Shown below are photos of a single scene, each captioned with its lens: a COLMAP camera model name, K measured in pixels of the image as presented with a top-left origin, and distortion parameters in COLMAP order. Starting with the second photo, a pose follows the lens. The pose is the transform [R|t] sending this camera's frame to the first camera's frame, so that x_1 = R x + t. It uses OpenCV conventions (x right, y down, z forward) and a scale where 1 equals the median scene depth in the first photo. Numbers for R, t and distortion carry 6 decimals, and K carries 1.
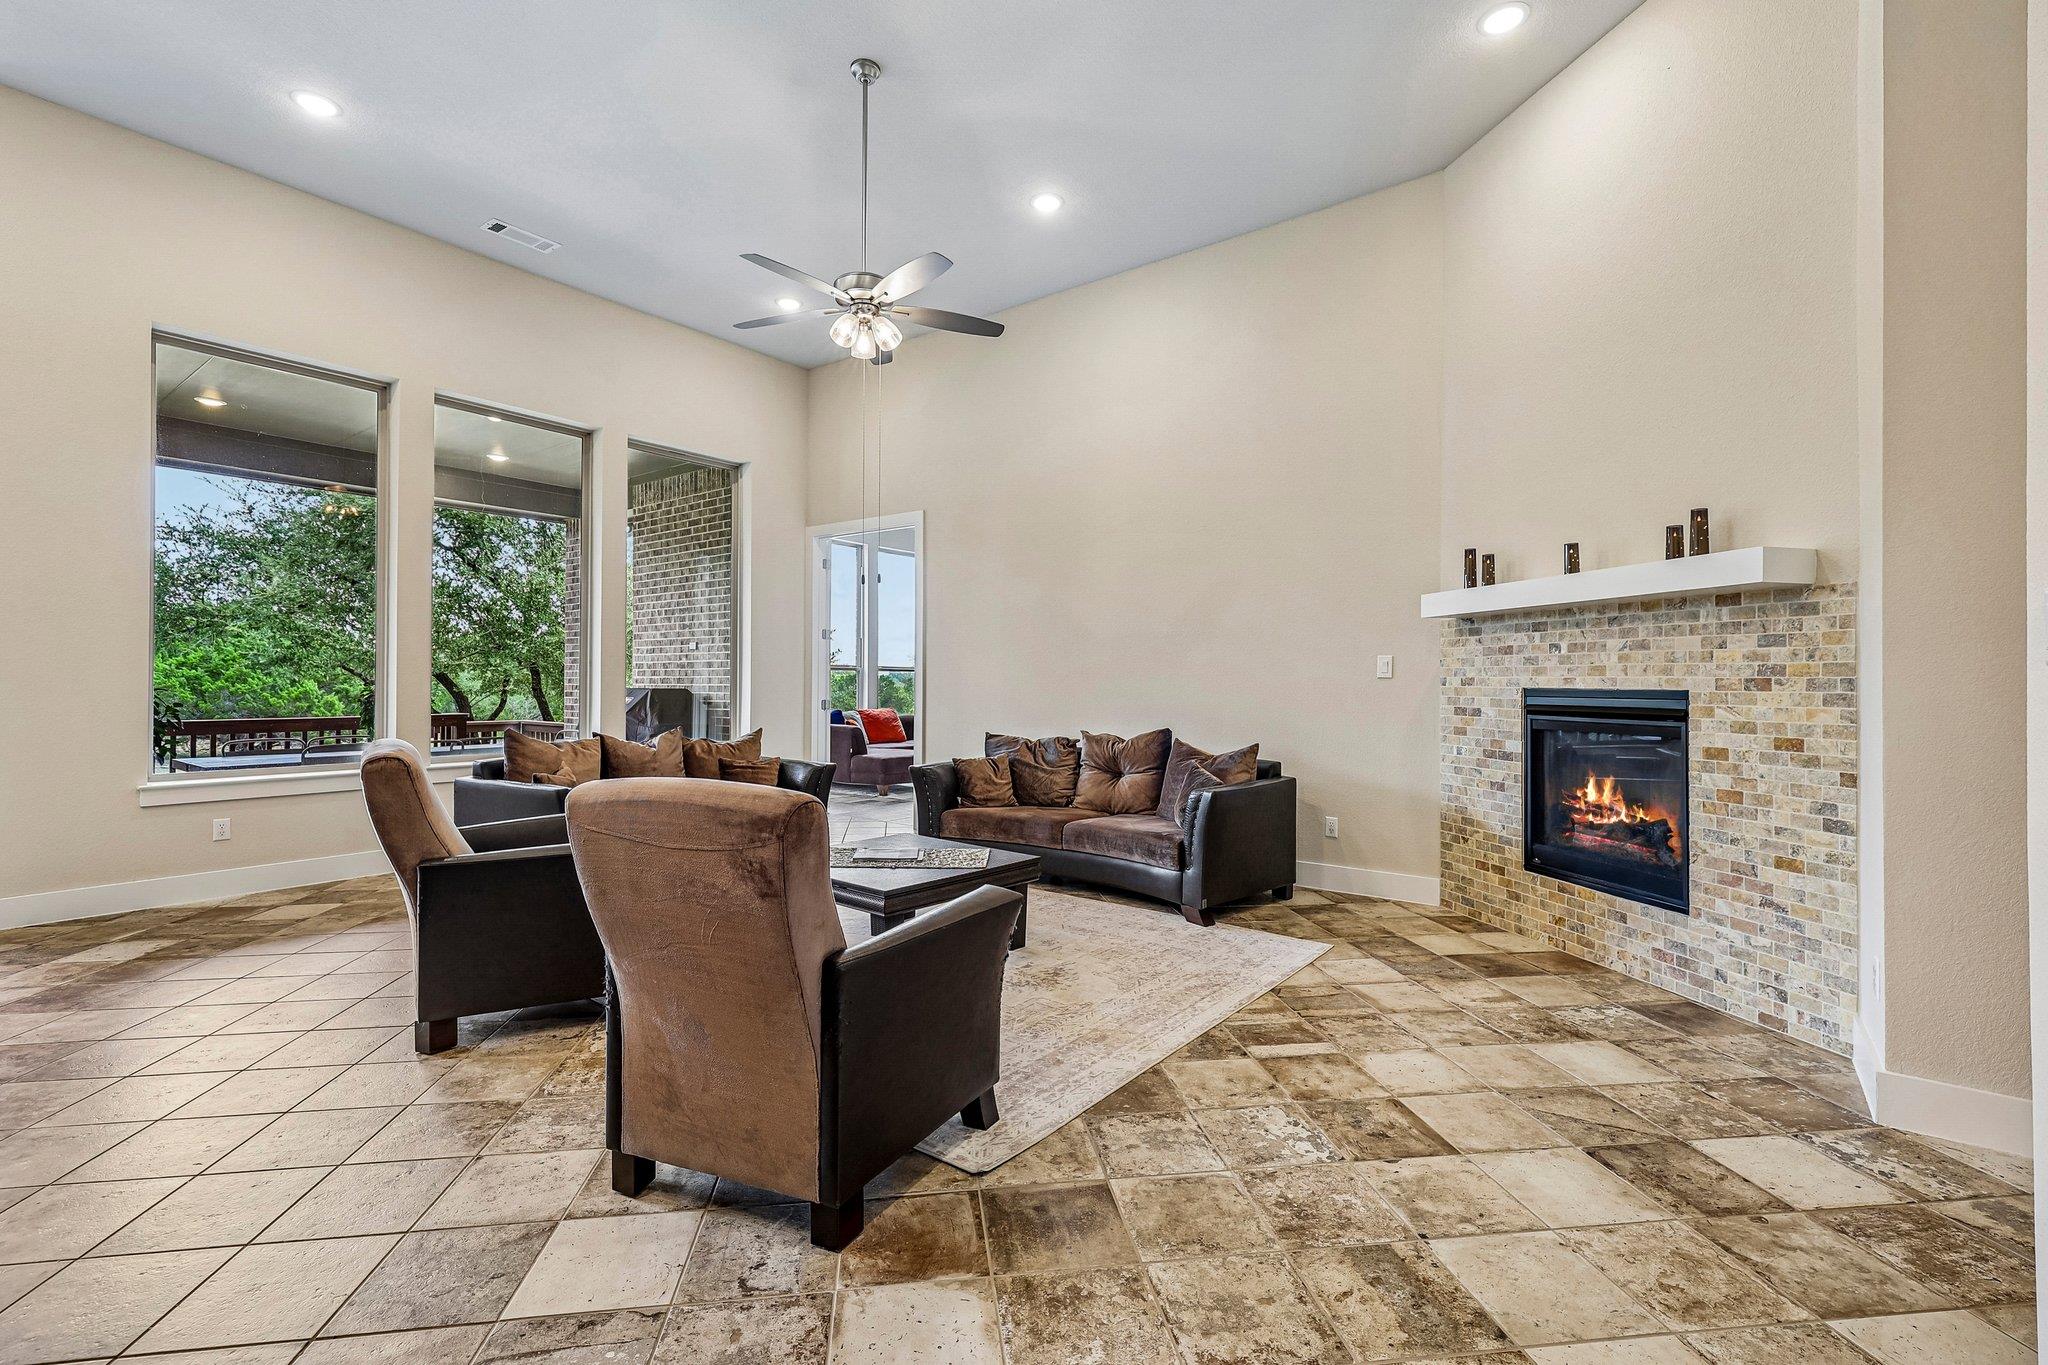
lens RADIAL K [[882.9, 0, 1024.0], [0, 882.9, 682.5], [0, 0, 1]] dist [-0.000334, 0.000162]
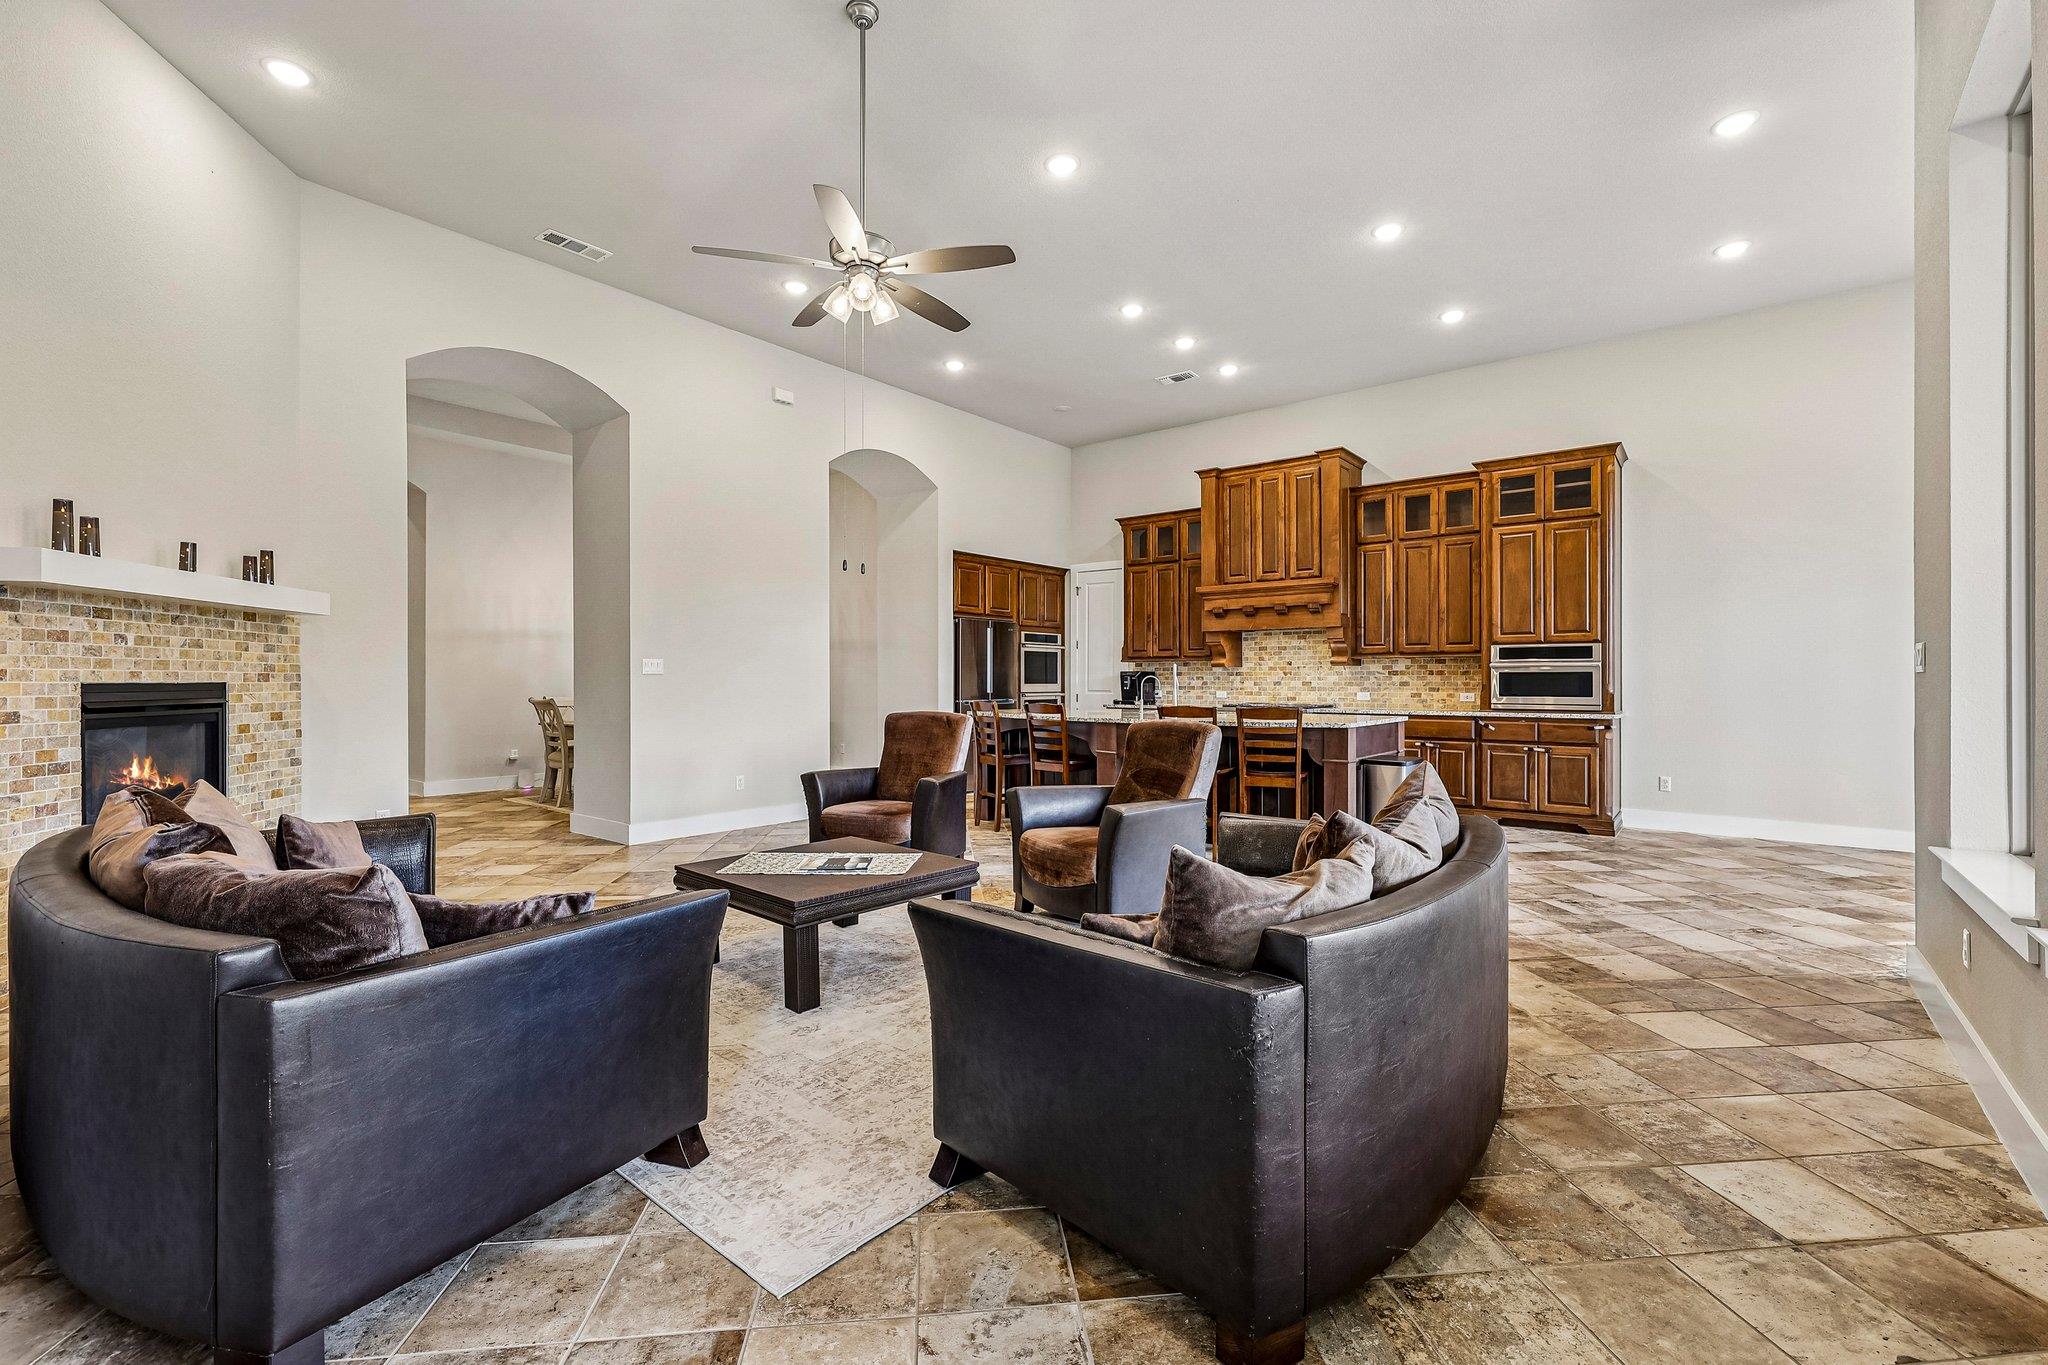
lens RADIAL K [[883.8, 0, 1027.1], [0, 883.8, 680.2], [0, 0, 1]] dist [0.005825, 0.000492]
pose [[-0.999603, -0.007448, 0.027187, -0.392883], [-0.007359, 0.999967, 0.003381, -0.006425], [-0.027212, 0.003179, -0.999625, 2.009851]]
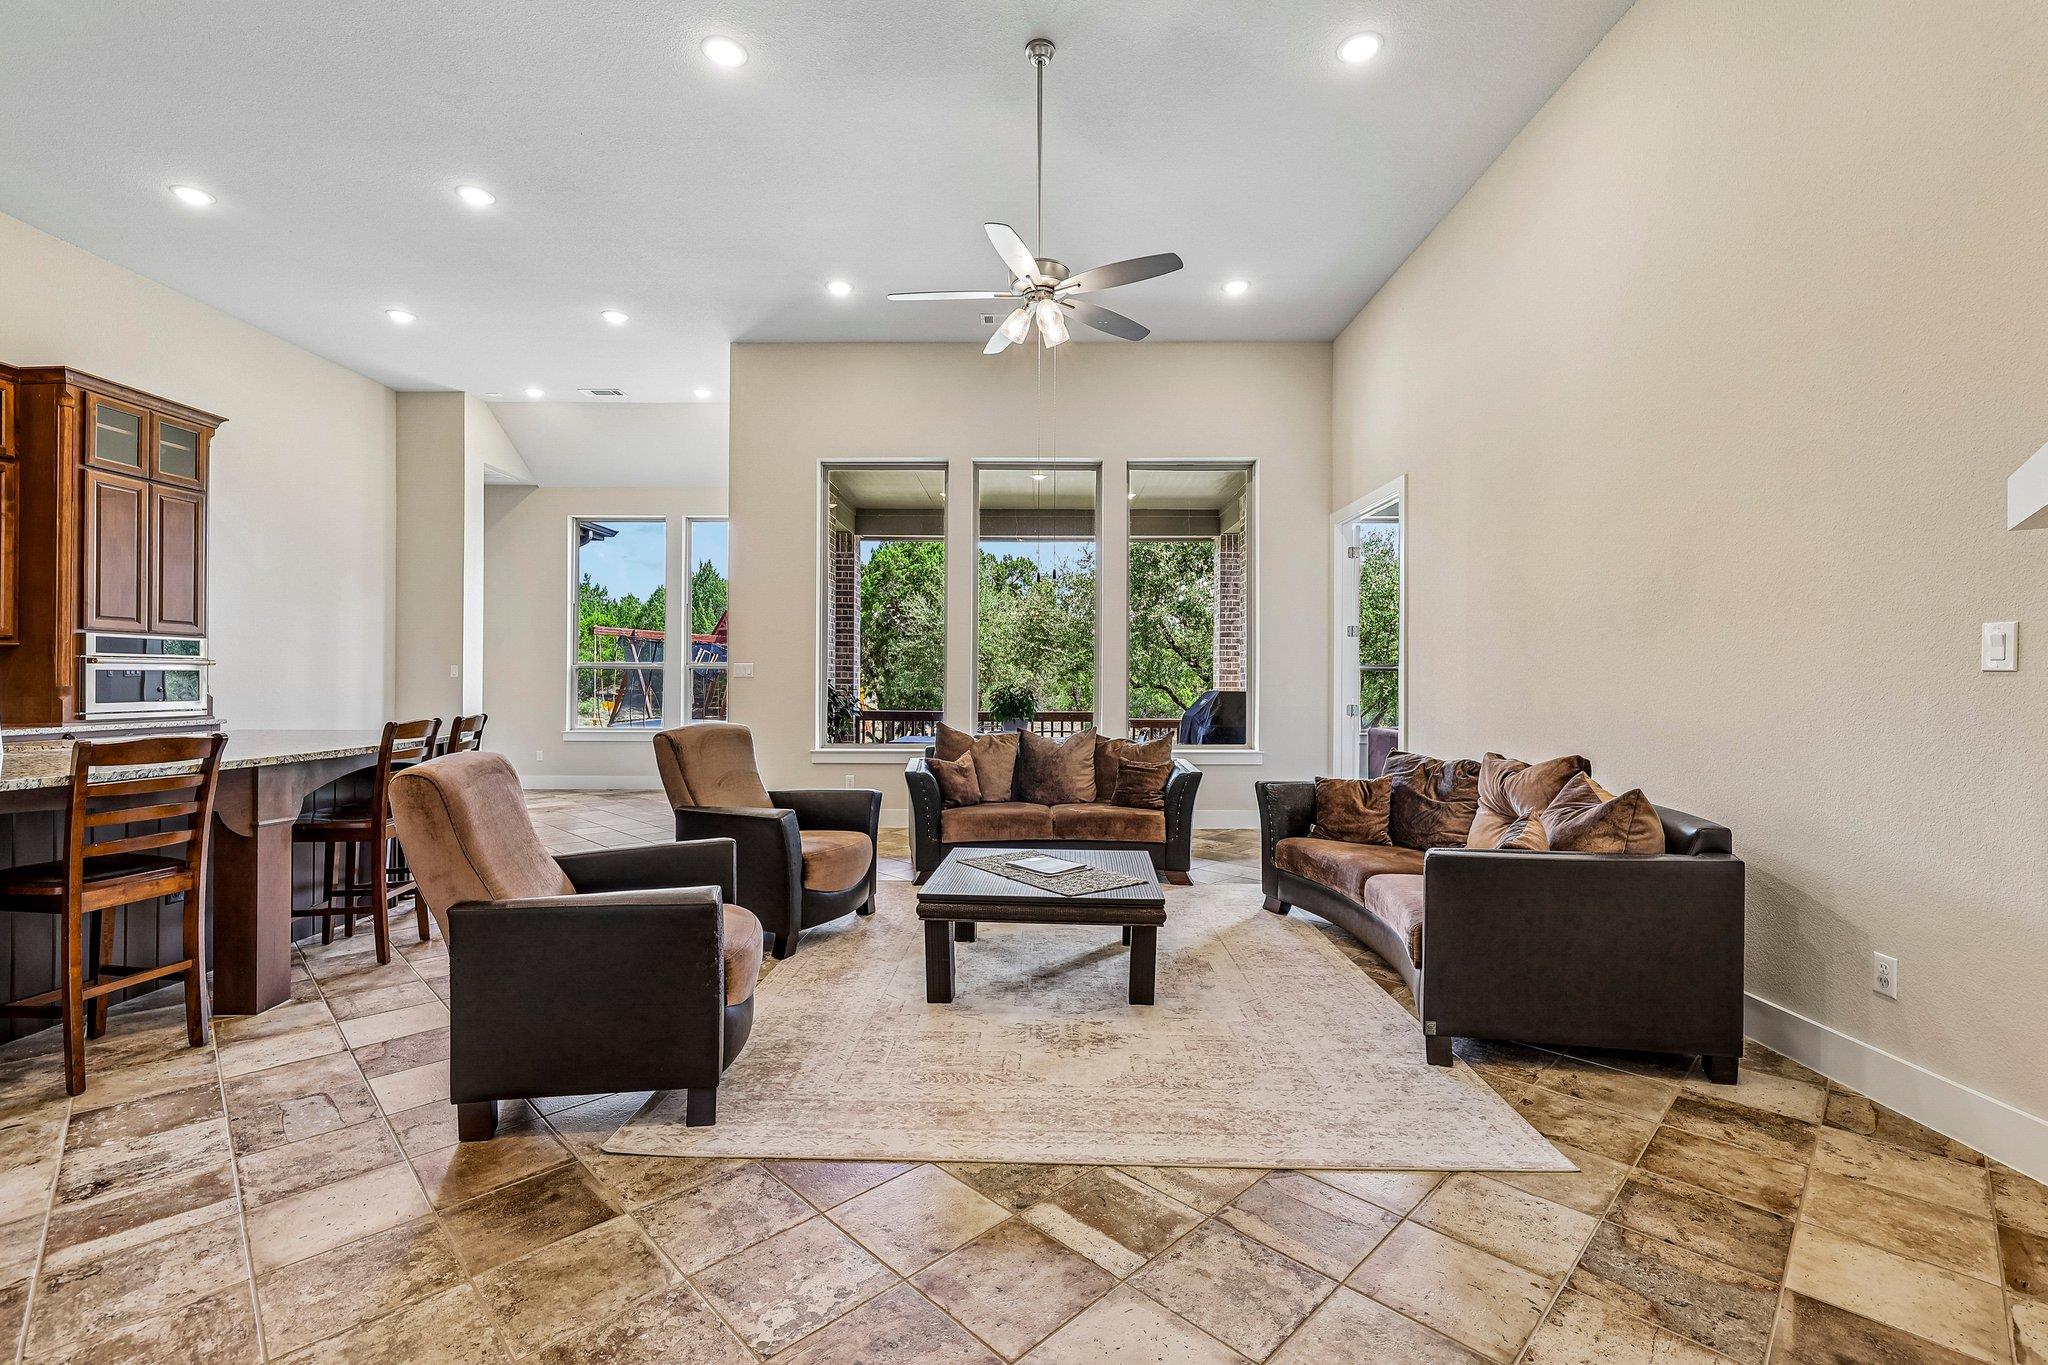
lens RADIAL K [[882.9, 0, 1024.0], [0, 882.9, 682.5], [0, 0, 1]] dist [-0.000334, 0.000162]
pose [[0.600270, -0.004410, -0.799785, 0.611621], [0.001222, 0.999989, -0.004596, 0.003305], [0.799797, 0.001781, 0.600269, 0.431487]]
